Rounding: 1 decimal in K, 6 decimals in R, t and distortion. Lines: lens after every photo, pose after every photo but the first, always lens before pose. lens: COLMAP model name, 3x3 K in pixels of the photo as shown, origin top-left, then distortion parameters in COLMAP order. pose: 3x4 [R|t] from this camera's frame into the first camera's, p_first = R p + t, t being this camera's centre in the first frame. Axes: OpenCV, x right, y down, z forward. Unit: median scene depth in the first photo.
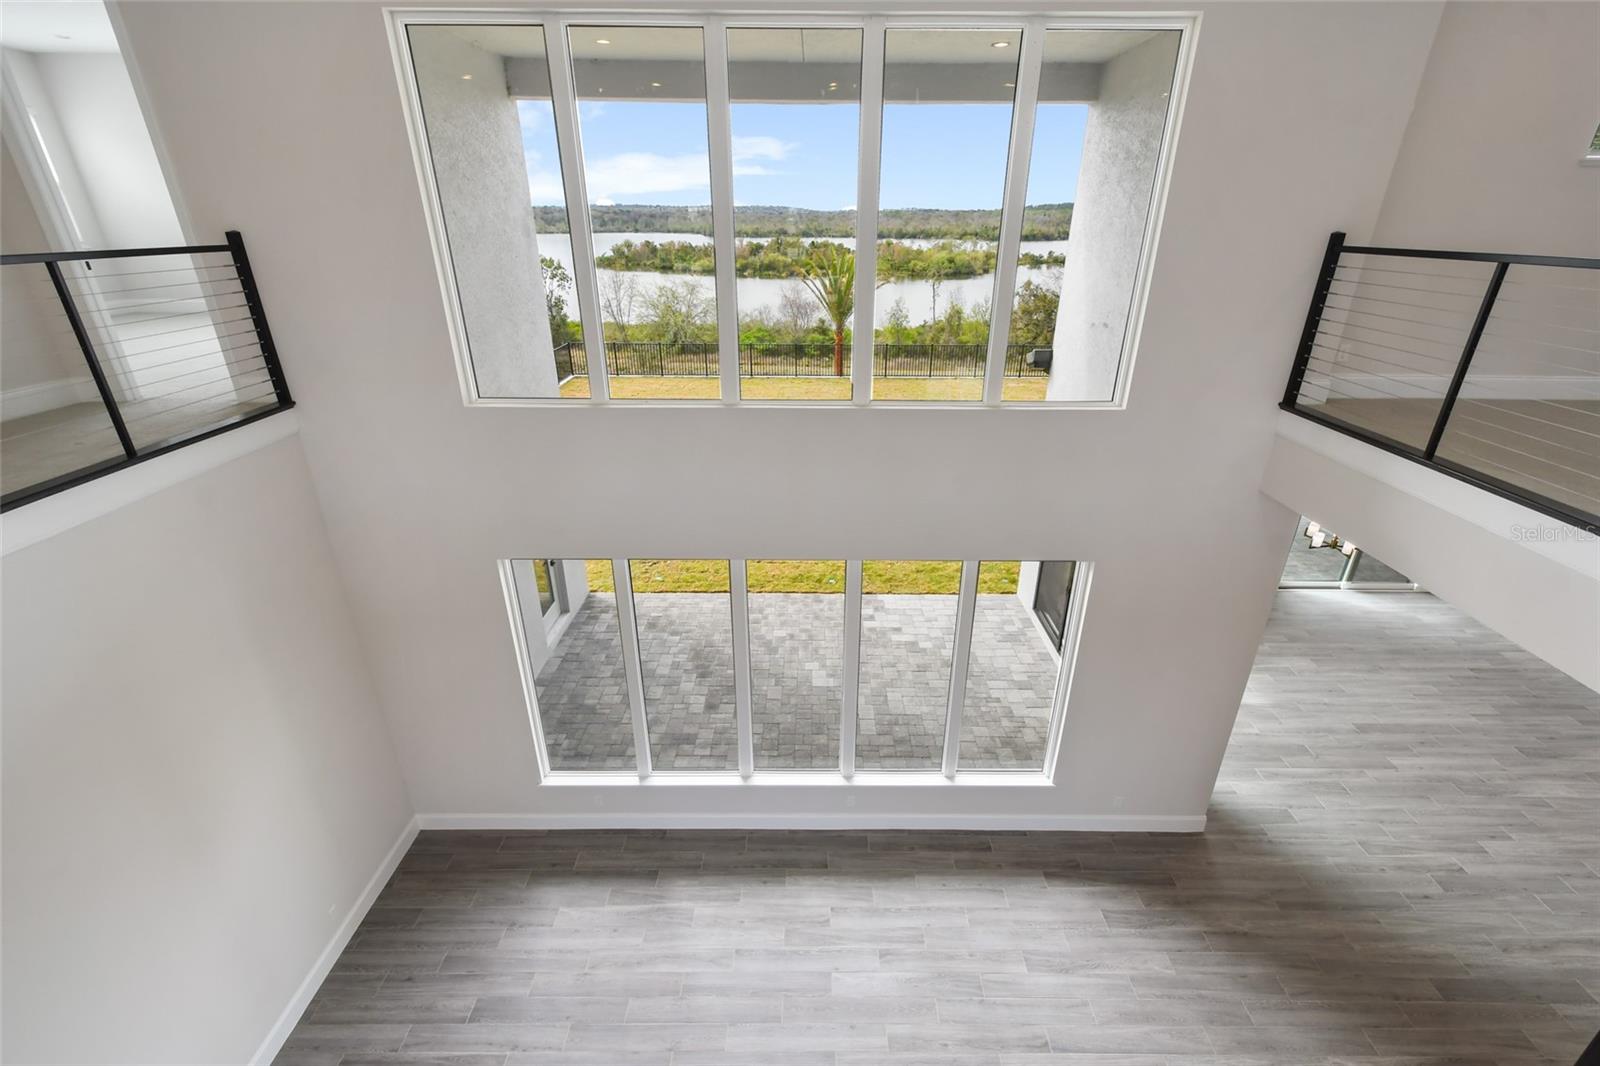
lens RADIAL K [[704.4, 0, 811.2], [0, 704.4, 548.6], [0, 0, 1]] dist [0.020811, -0.009696]
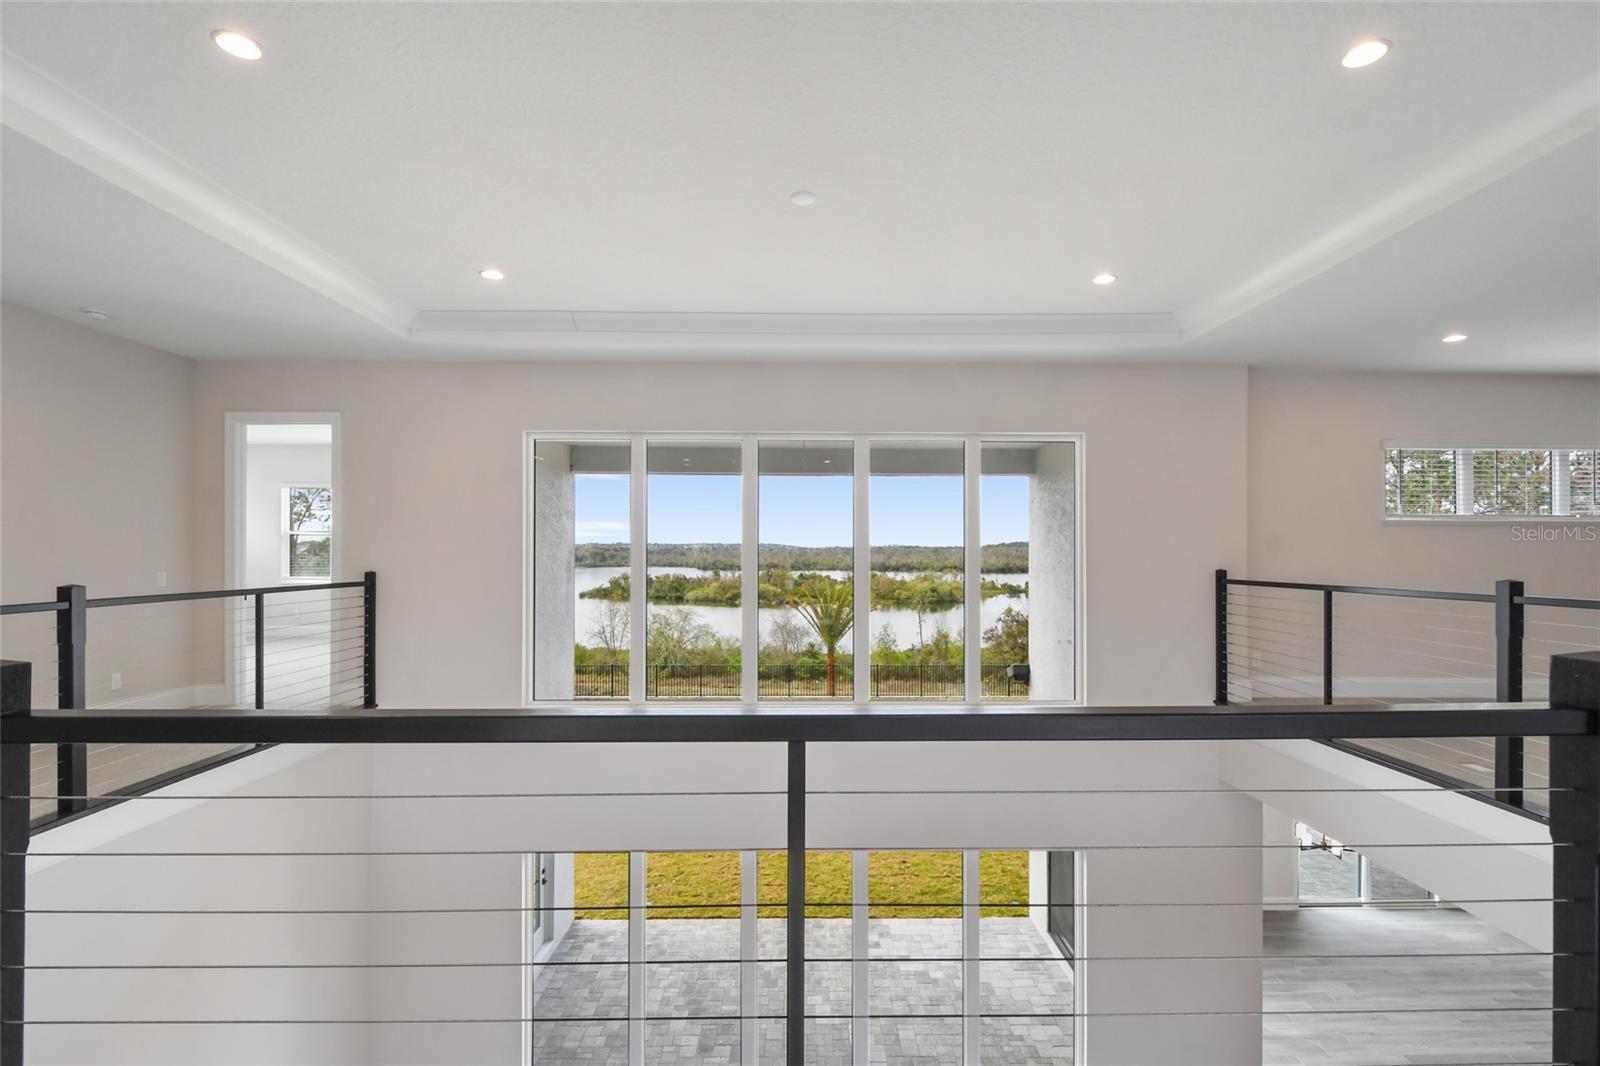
lens RADIAL K [[780.1, 0, 804.8], [0, 780.1, 549.1], [0, 0, 1]] dist [0.001361, 0.000151]
pose [[0.999878, -0.002853, 0.015341, -0.023363], [0.009118, 0.904666, -0.426023, 0.062038], [-0.012663, 0.426111, 0.904582, -0.150850]]
